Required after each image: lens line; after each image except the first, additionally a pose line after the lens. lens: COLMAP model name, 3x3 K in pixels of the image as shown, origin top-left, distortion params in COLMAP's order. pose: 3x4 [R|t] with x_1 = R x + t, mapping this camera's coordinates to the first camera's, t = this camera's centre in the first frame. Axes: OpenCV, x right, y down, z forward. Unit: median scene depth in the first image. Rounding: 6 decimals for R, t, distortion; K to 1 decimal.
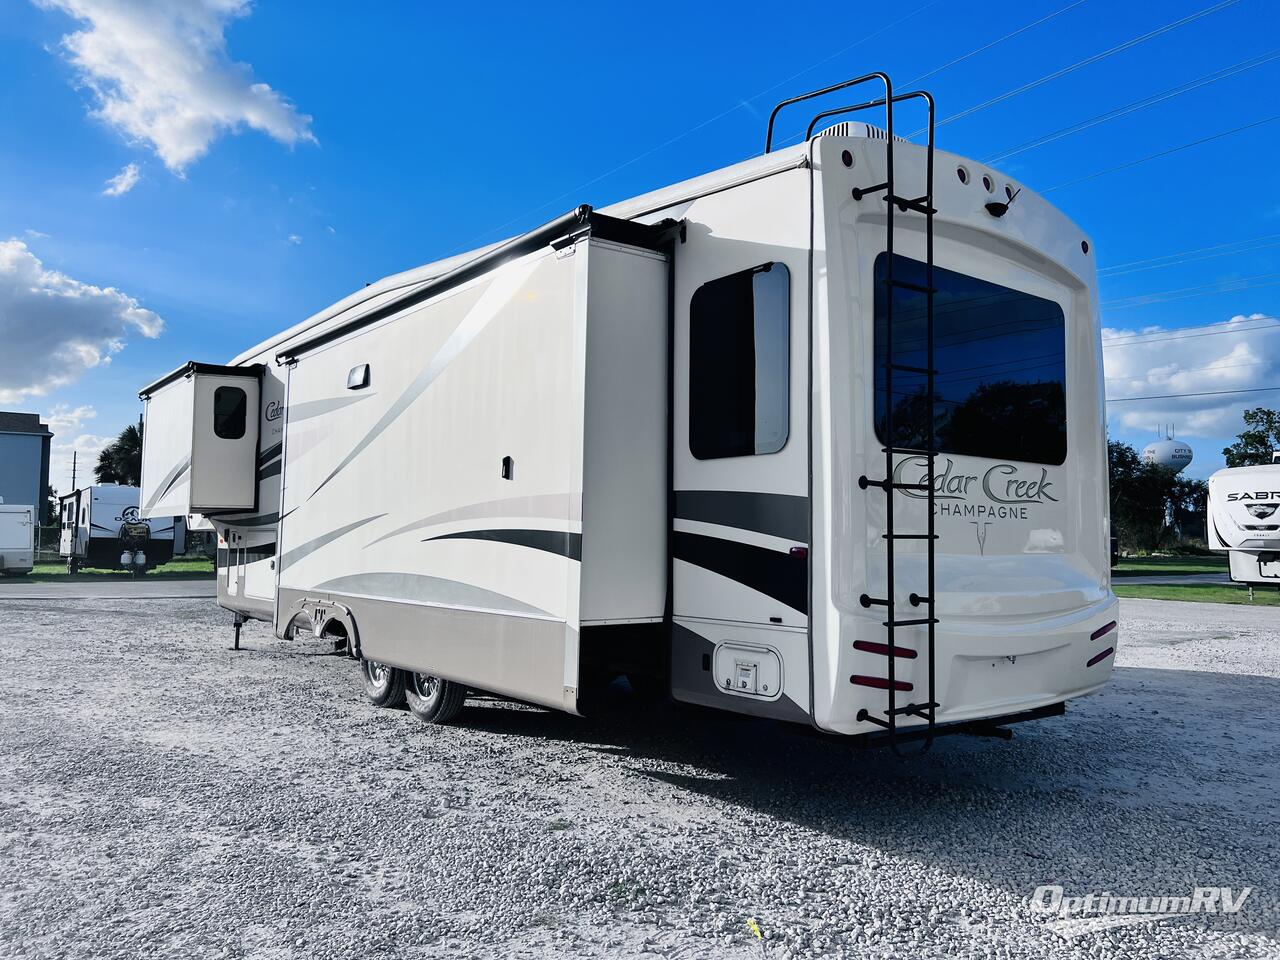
lens RADIAL K [[980.2, 0, 640.1], [0, 980.2, 480.3], [0, 0, 1]] dist [-0.003841, 0.000005]
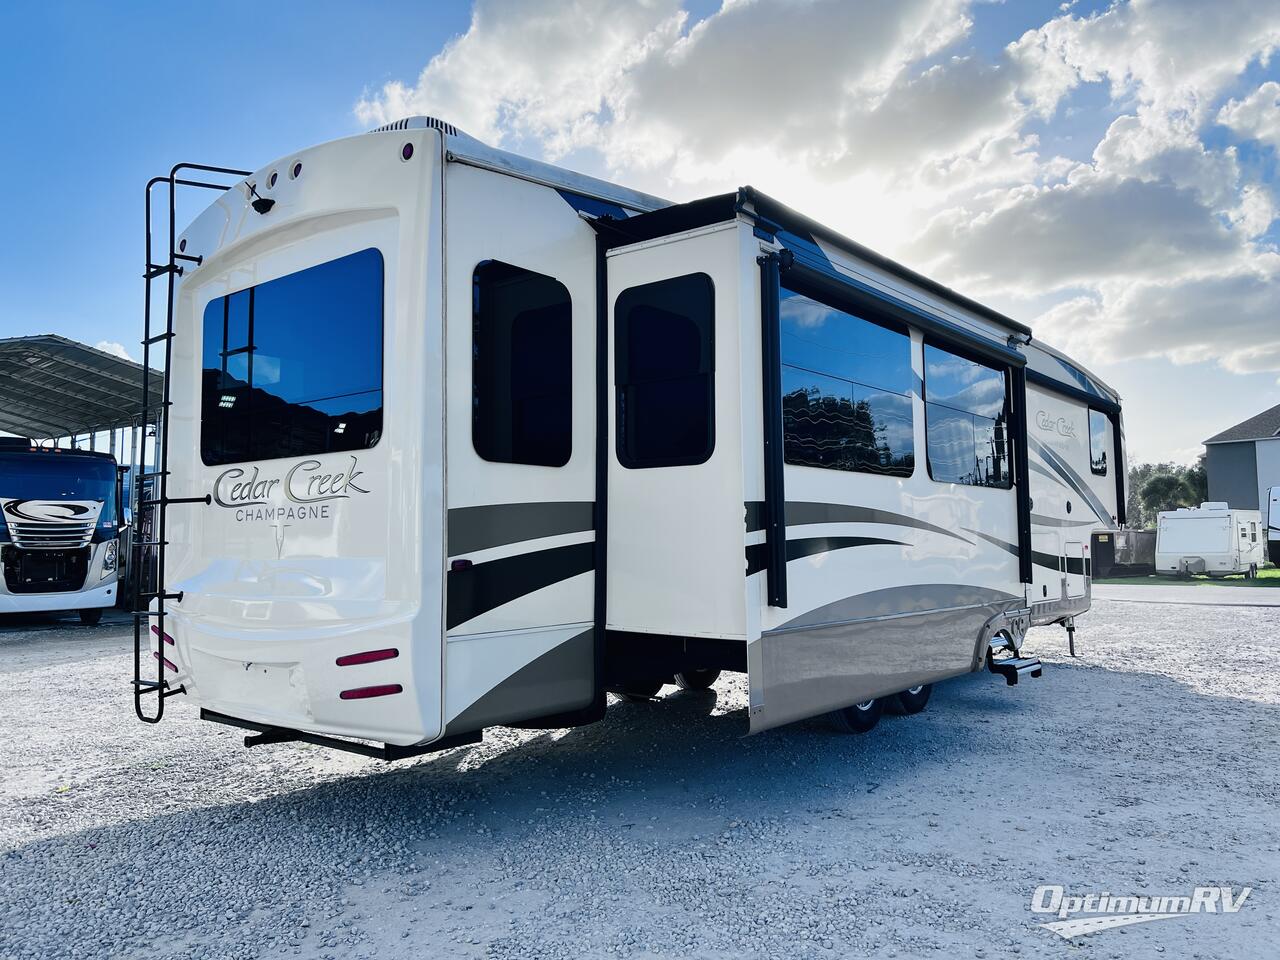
lens RADIAL K [[980.2, 0, 640.8], [0, 980.2, 479.4], [0, 0, 1]] dist [-0.003841, 0.000005]
pose [[0.235834, -0.078231, -0.968639, 1.340796], [0.075065, 0.995243, -0.062103, 0.082522], [0.968890, -0.058065, 0.240585, 1.083519]]
